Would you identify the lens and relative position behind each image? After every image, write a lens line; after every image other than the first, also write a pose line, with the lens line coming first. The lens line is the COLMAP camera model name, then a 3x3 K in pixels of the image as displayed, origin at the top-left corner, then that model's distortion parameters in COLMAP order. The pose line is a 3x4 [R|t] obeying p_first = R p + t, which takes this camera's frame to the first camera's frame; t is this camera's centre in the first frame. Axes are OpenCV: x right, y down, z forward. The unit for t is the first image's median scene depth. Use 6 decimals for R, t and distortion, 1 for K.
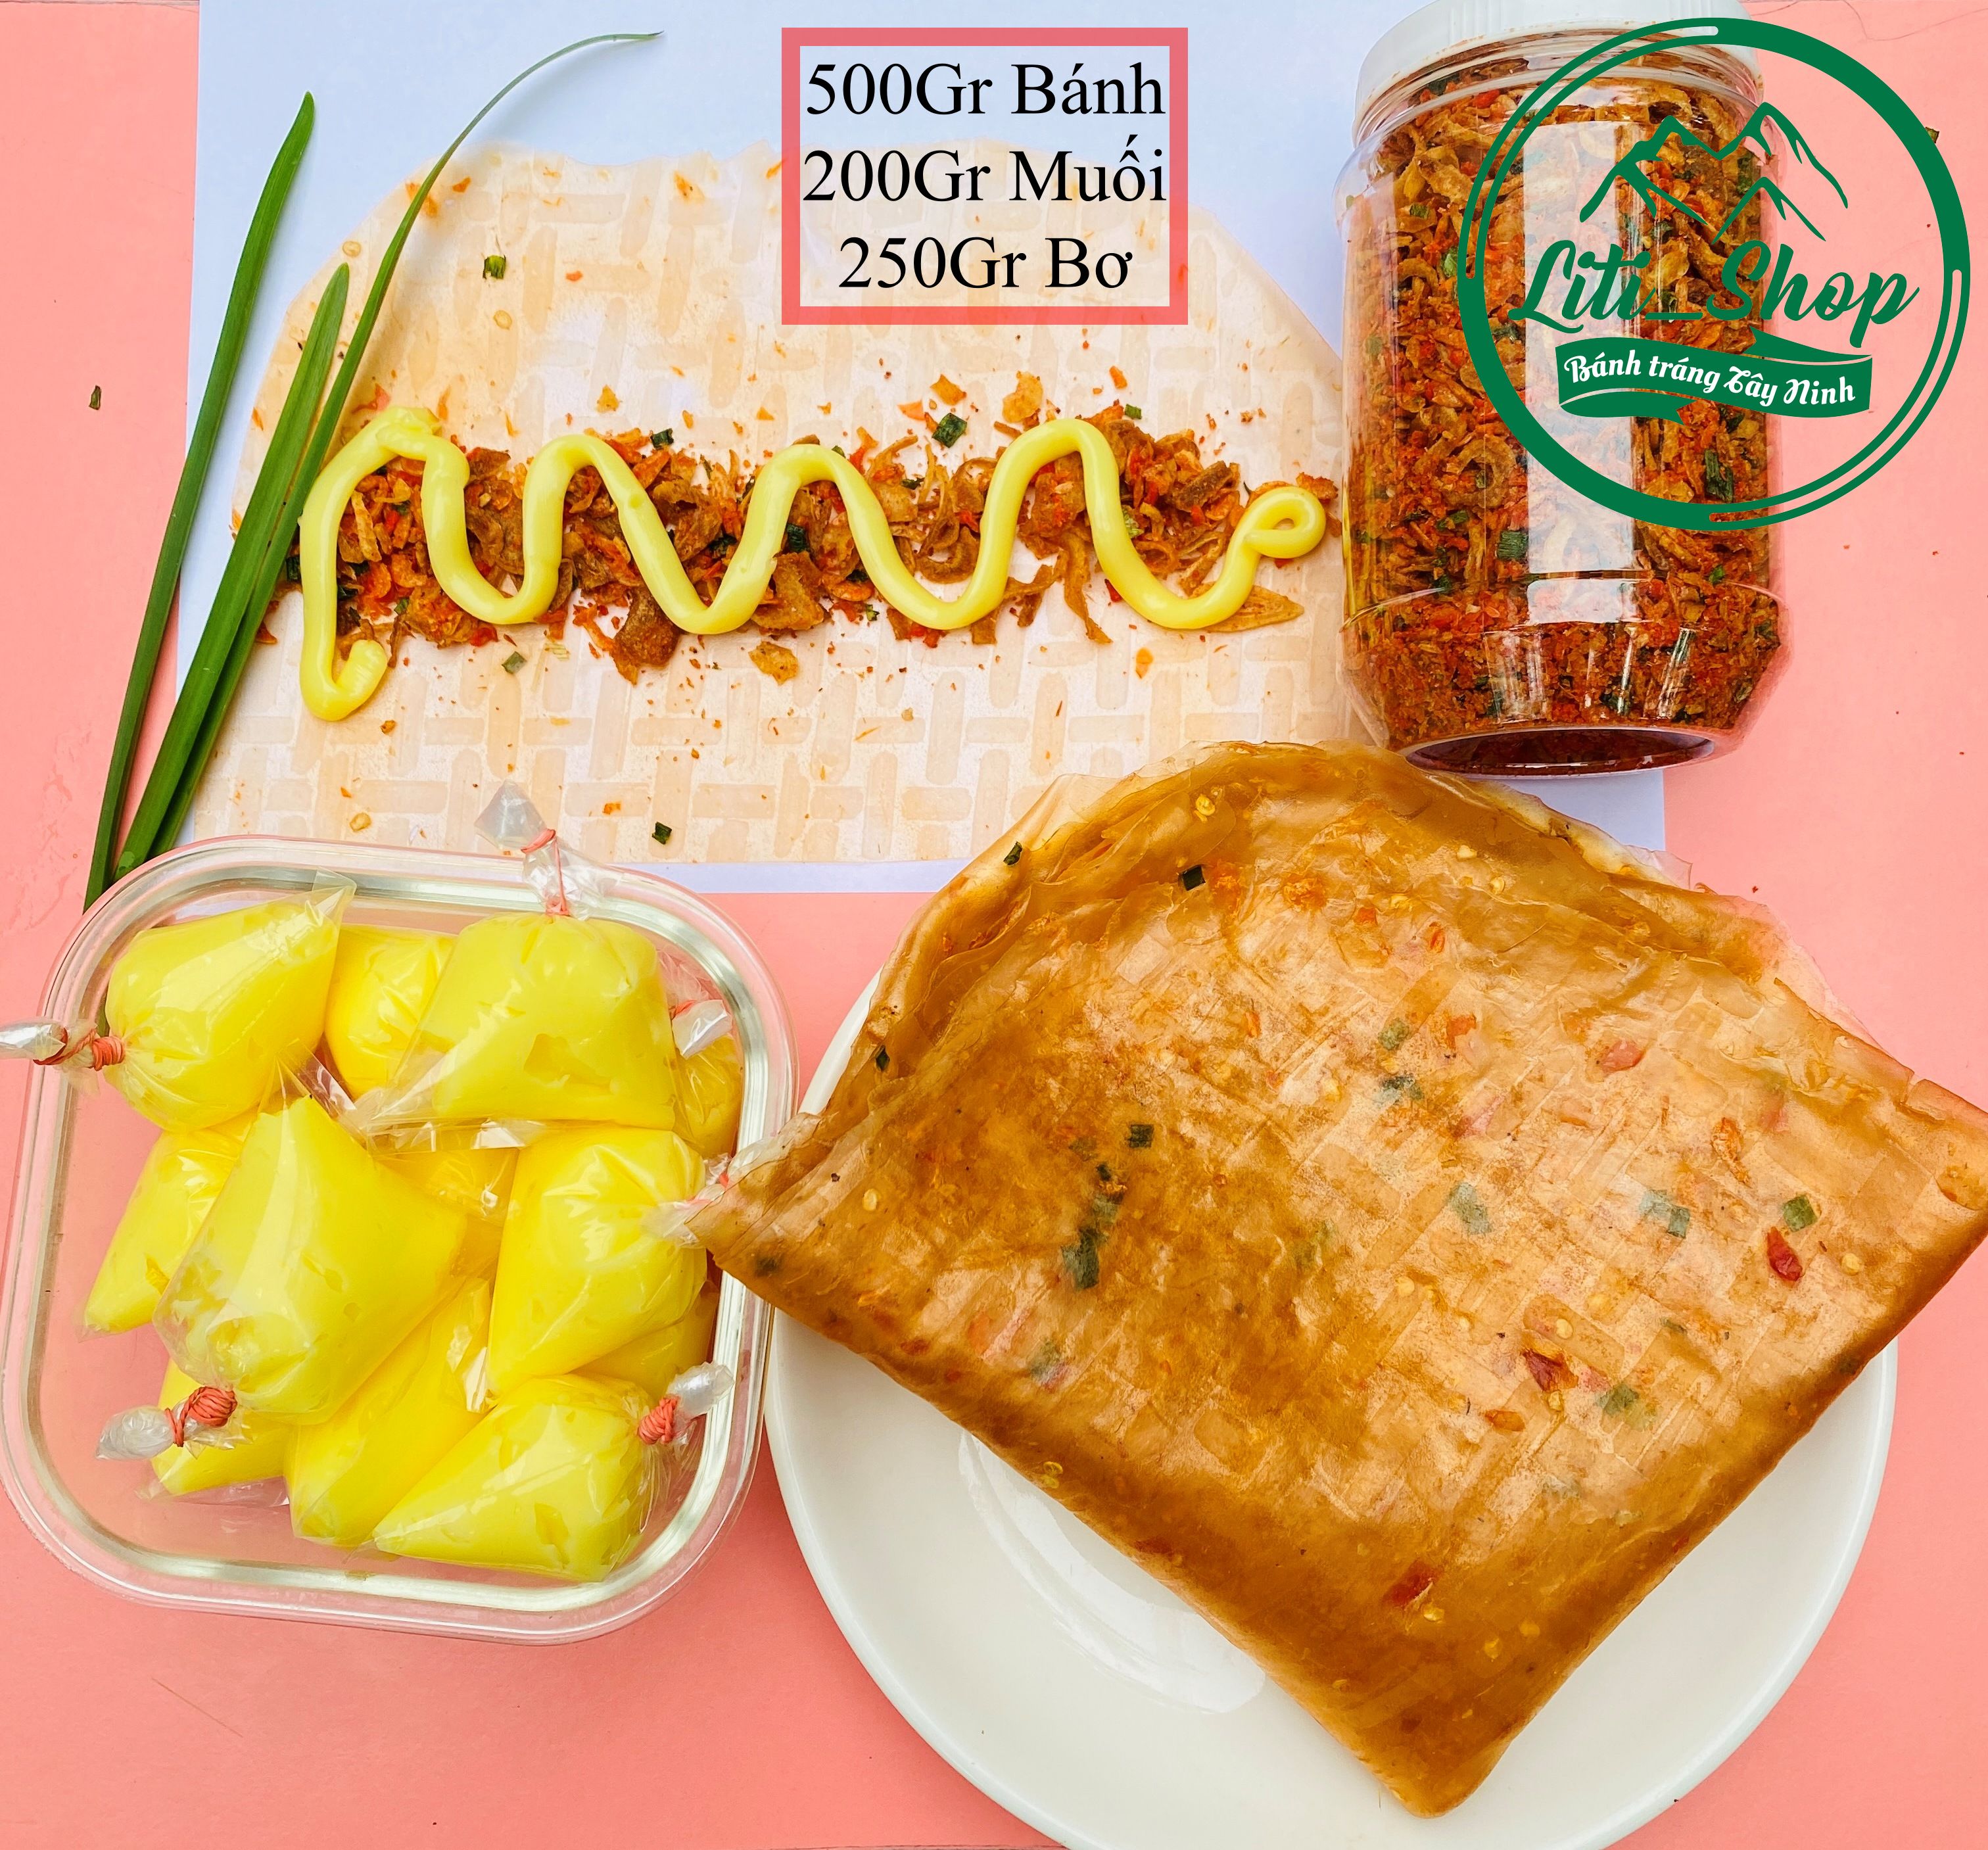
lens RADIAL K [[2151.5, 0, 994.0], [0, 2151.5, 925.0], [0, 0, 1]] dist [0.156116, -0.537237]
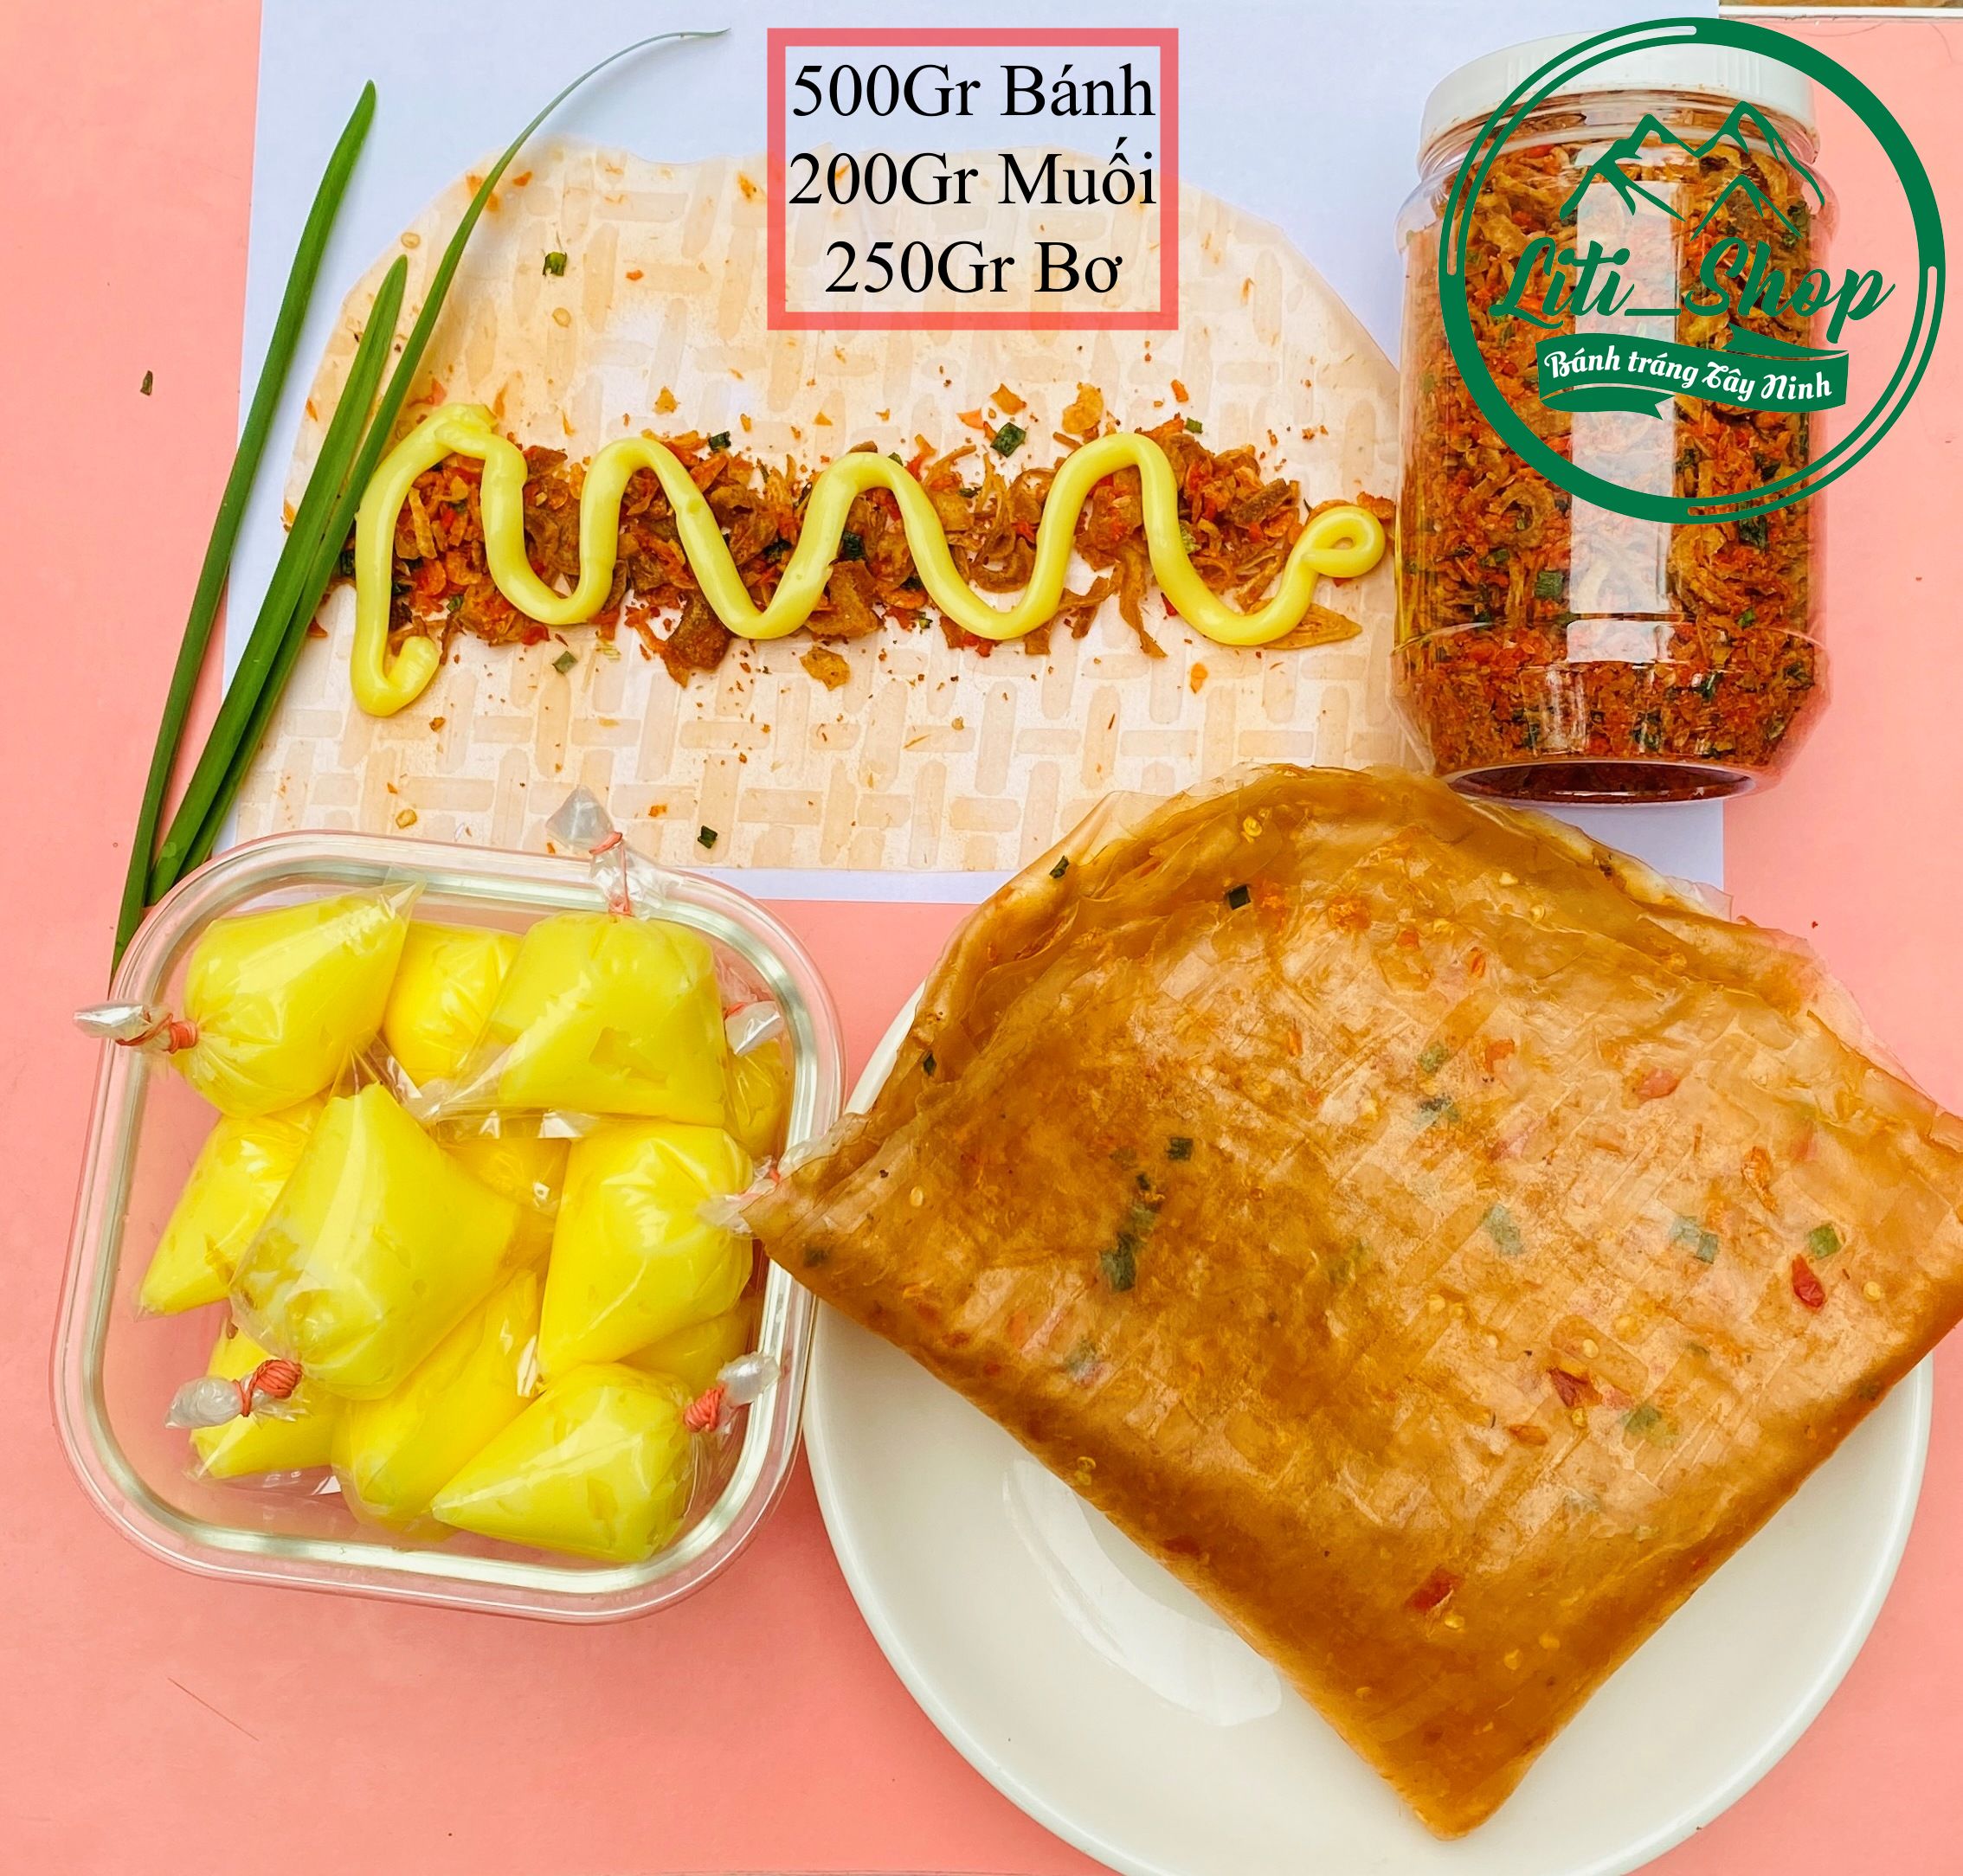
lens RADIAL K [[2965.1, 0, 978.4], [0, 2965.1, 855.0], [0, 0, 1]] dist [0.142552, -0.046046]
pose [[0.999489, 0.026809, -0.017395, -0.005477], [-0.027418, 0.998984, -0.035773, 0.011053], [0.016418, 0.036231, 0.999209, -0.360242]]
